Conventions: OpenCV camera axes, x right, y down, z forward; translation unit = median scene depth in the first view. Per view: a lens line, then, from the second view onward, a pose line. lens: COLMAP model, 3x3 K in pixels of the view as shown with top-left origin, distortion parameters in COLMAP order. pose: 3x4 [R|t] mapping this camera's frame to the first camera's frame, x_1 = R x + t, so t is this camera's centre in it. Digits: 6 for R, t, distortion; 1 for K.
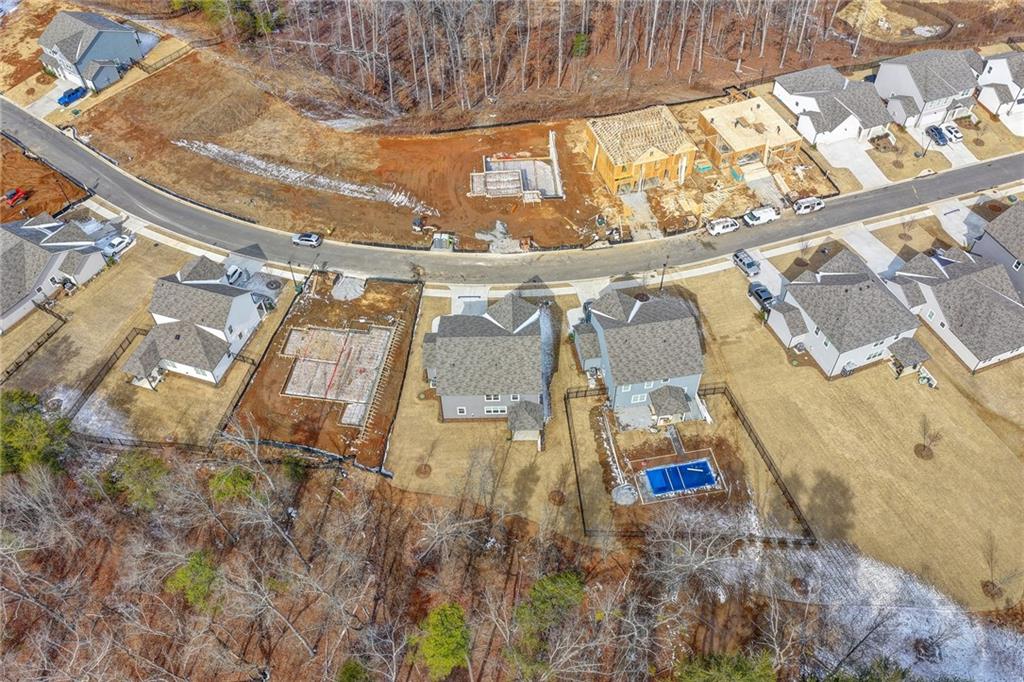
lens RADIAL K [[846.7, 0, 512.5], [0, 846.7, 340.8], [0, 0, 1]] dist [-0.020846, 0.046773]
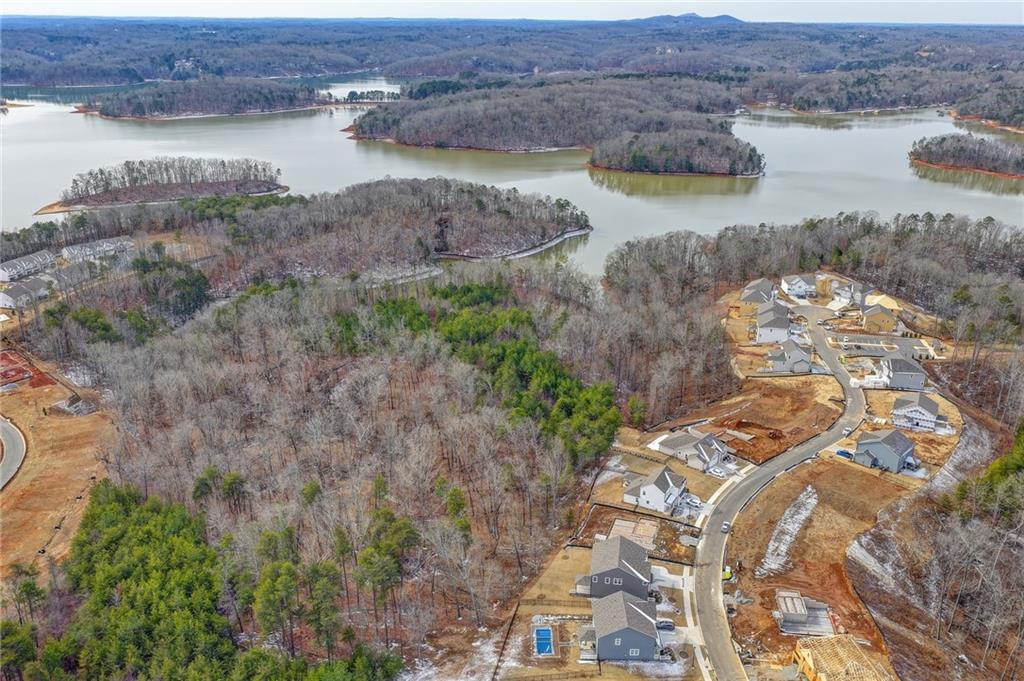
lens RADIAL K [[846.7, 0, 516.7], [0, 846.7, 343.3], [0, 0, 1]] dist [-0.020846, 0.046773]
pose [[-0.167416, 0.364597, -0.915992, 1.330664], [-0.759634, 0.544535, 0.355583, -0.638785], [0.628434, 0.755348, 0.185797, 0.123205]]
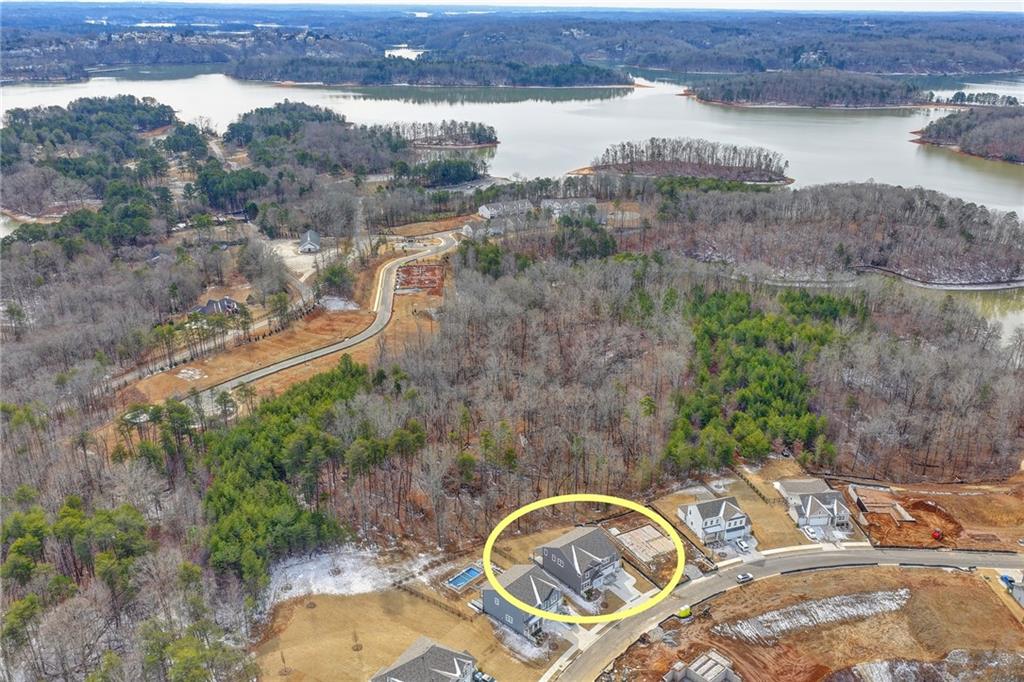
lens RADIAL K [[846.7, 0, 514.3], [0, 846.7, 336.2], [0, 0, 1]] dist [-0.020846, 0.046773]
pose [[-0.778996, 0.232883, -0.582178, 0.917429], [-0.481285, 0.373048, 0.793221, -1.358309], [0.401908, 0.898109, -0.178520, 0.731381]]
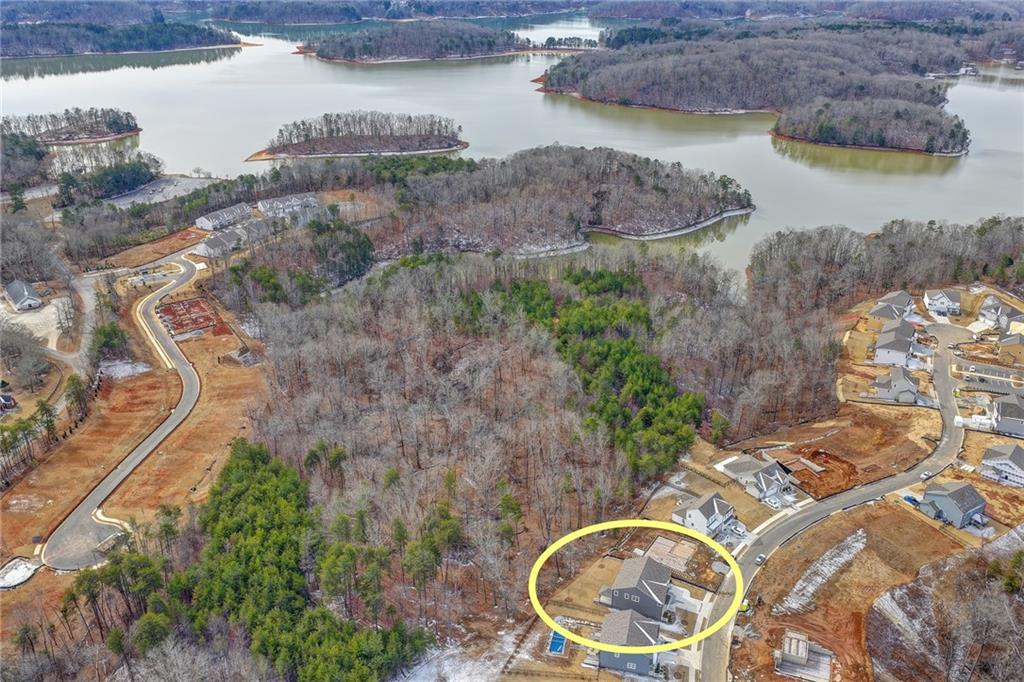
lens RADIAL K [[846.7, 0, 515.3], [0, 846.7, 343.7], [0, 0, 1]] dist [-0.020846, 0.046773]
pose [[-0.397940, 0.400815, -0.825222, 1.357379], [-0.705355, 0.441498, 0.554575, -1.011711], [0.586616, 0.802762, 0.107027, 0.108098]]
